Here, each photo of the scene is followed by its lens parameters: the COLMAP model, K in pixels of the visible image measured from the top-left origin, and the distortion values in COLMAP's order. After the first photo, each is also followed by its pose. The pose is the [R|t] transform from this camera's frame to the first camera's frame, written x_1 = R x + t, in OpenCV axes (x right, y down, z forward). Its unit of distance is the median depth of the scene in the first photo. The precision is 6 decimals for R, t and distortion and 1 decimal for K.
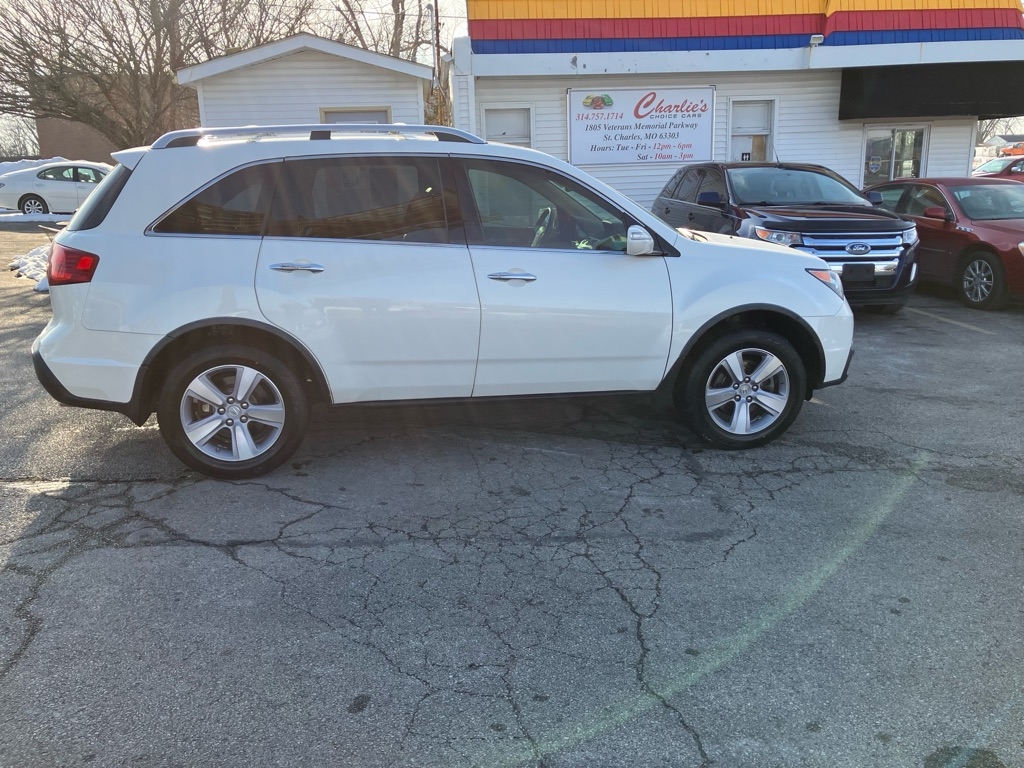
lens RADIAL K [[827.8, 0, 515.7], [0, 827.8, 381.6], [0, 0, 1]] dist [0.015986, -0.006023]
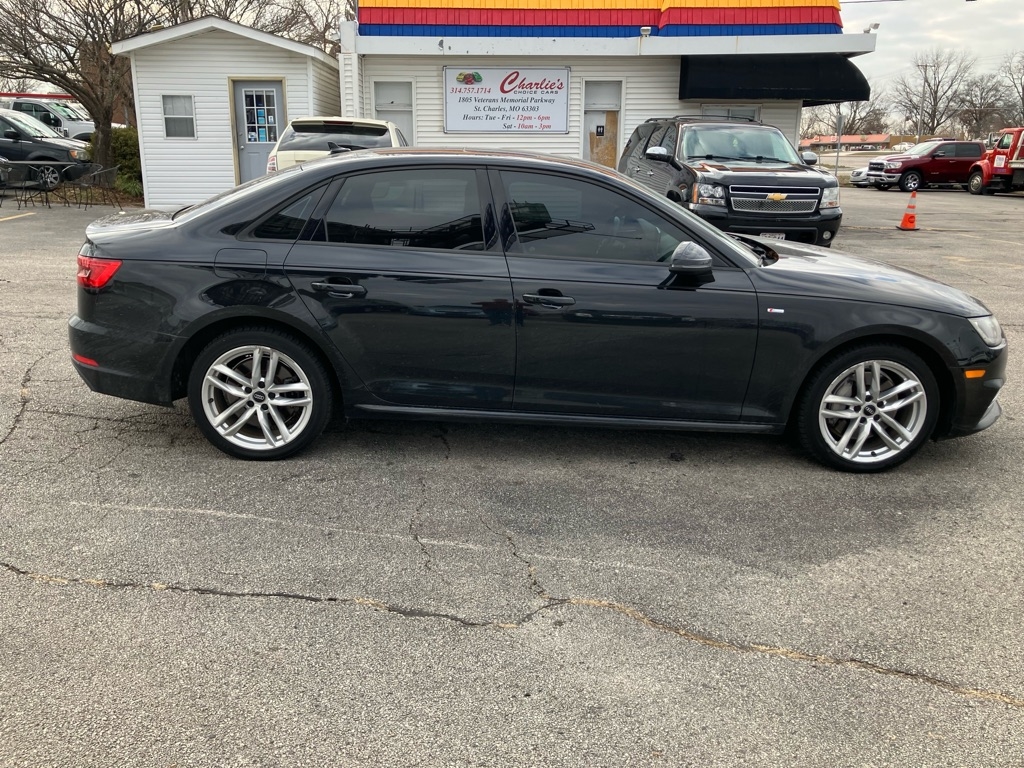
lens RADIAL K [[827.8, 0, 501.0], [0, 827.8, 373.2], [0, 0, 1]] dist [0.015986, -0.006023]
pose [[0.996706, 0.049685, -0.064100, 0.241276], [-0.048637, 0.998658, 0.017805, 0.062368], [0.064899, -0.014629, 0.997785, -0.192300]]
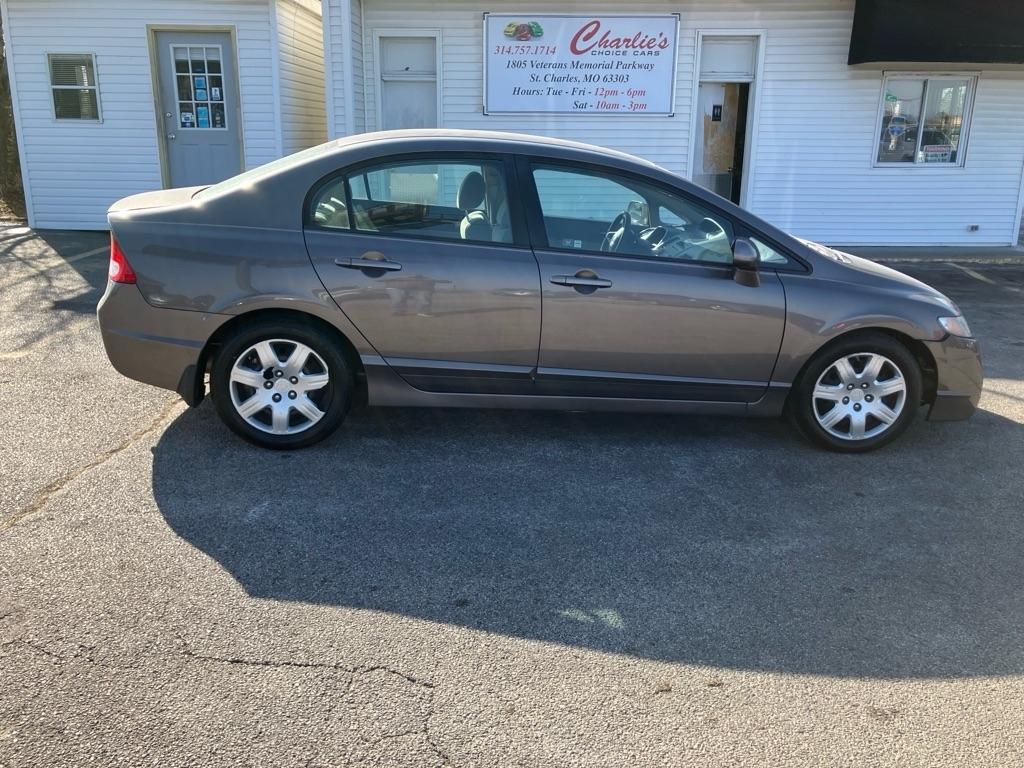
lens RADIAL K [[827.8, 0, 505.4], [0, 827.8, 371.6], [0, 0, 1]] dist [0.015986, -0.006023]
pose [[0.990673, 0.071917, -0.115734, 0.194882], [-0.067758, 0.996920, 0.039480, -0.048045], [0.118217, -0.031269, 0.992495, 0.213528]]
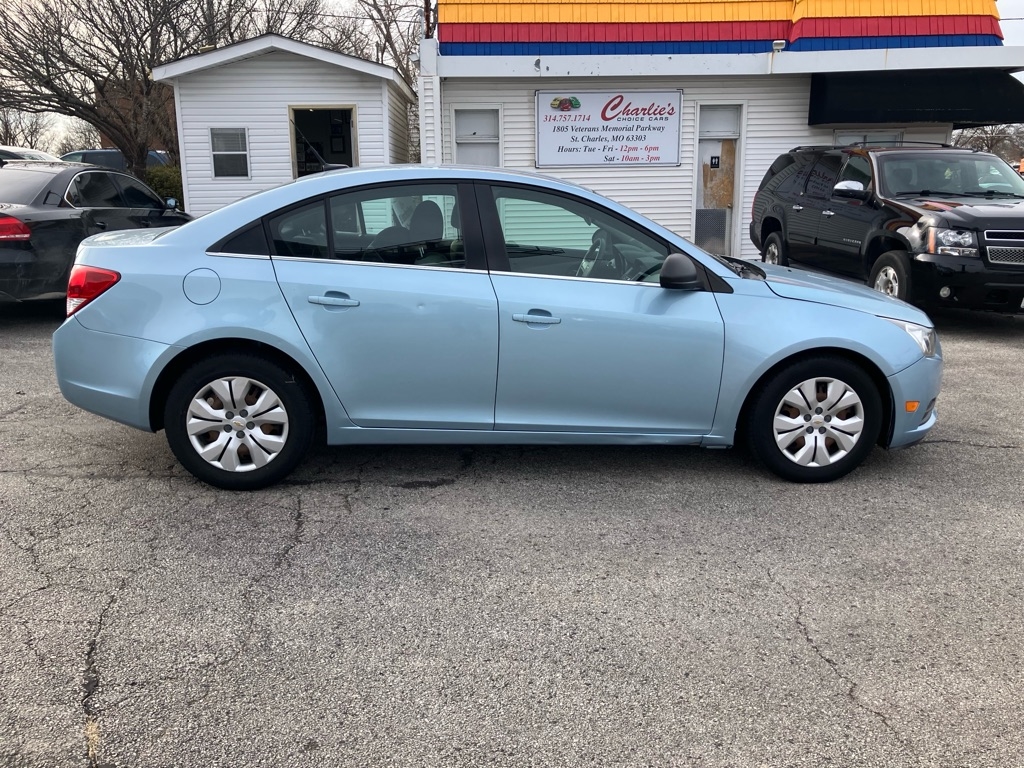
lens RADIAL K [[827.8, 0, 515.7], [0, 827.8, 373.6], [0, 0, 1]] dist [0.015986, -0.006023]
pose [[0.997579, 0.032160, -0.061660, 0.111400], [-0.033403, 0.999257, -0.019246, 0.016506], [0.060996, 0.021259, 0.997912, -0.016956]]
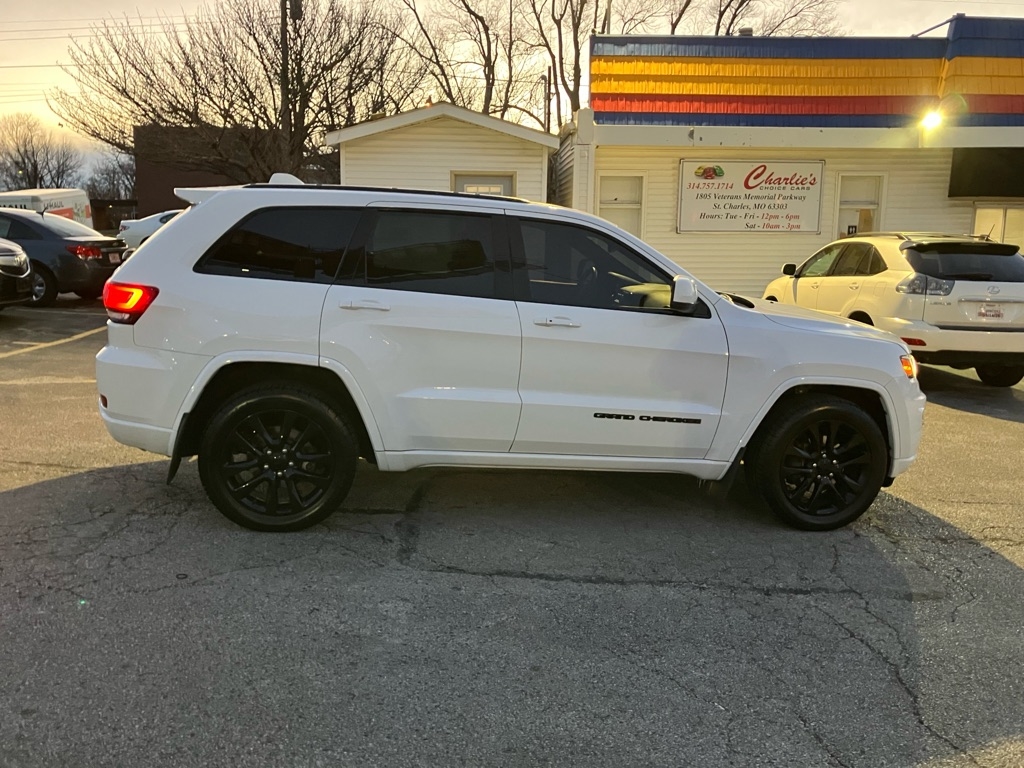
lens RADIAL K [[827.8, 0, 509.1], [0, 827.8, 374.5], [0, 0, 1]] dist [0.015986, -0.006023]
pose [[0.996344, 0.049565, -0.069582, -0.065459], [-0.054545, 0.995942, -0.071591, 0.002545], [0.065751, 0.075125, 0.995004, -0.029761]]
